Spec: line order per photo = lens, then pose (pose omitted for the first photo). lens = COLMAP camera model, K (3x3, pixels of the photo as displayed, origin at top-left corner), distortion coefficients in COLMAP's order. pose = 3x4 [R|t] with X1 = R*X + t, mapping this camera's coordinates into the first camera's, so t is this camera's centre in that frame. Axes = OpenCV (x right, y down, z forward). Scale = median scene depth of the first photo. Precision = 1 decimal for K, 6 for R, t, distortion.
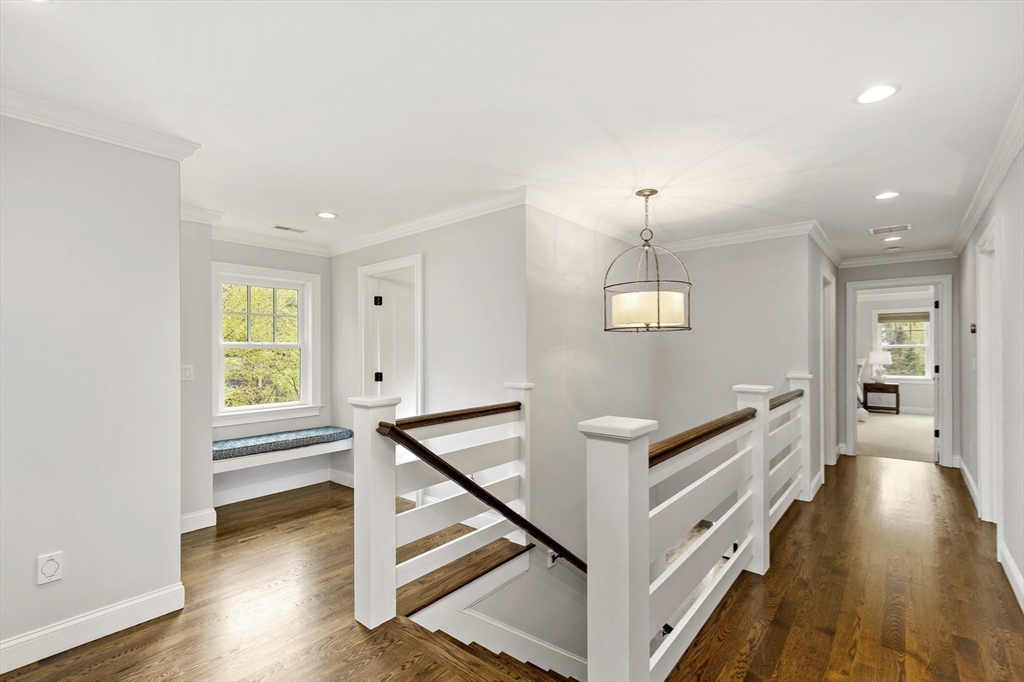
lens RADIAL K [[448.1, 0, 512.0], [0, 448.1, 341.0], [0, 0, 1]] dist [0.018395, 0.000122]
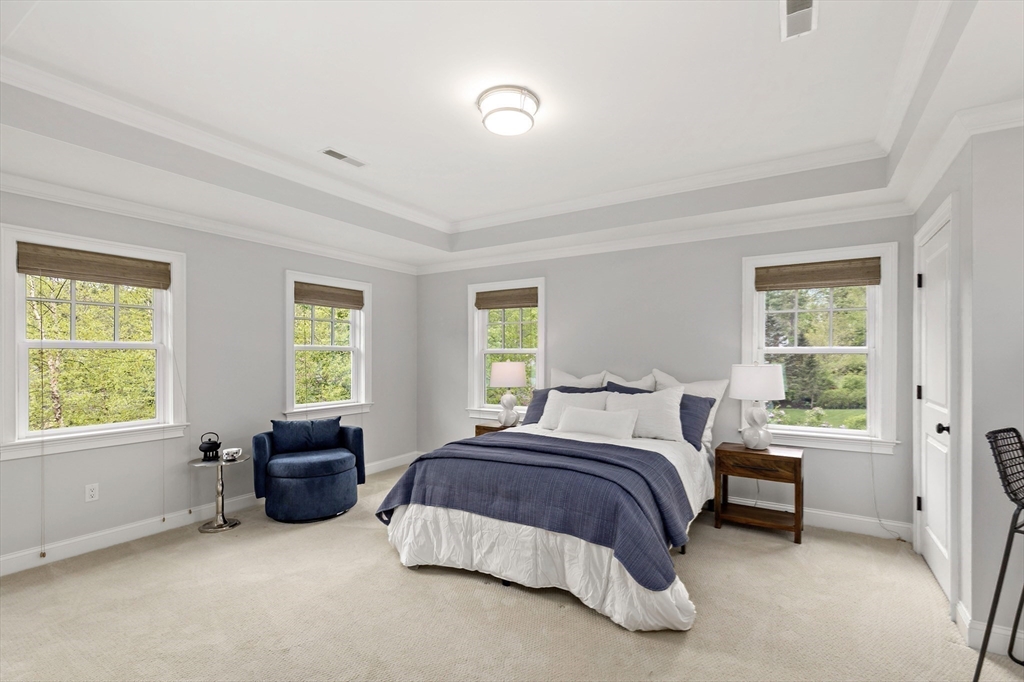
lens RADIAL K [[464.8, 0, 517.6], [0, 464.8, 347.4], [0, 0, 1]] dist [0.016728, -0.000116]
pose [[0.986911, 0.003917, 0.161220, 0.553781], [-0.003898, 0.999992, -0.000434, 0.011160], [-0.161221, -0.000200, 0.986918, 0.652805]]
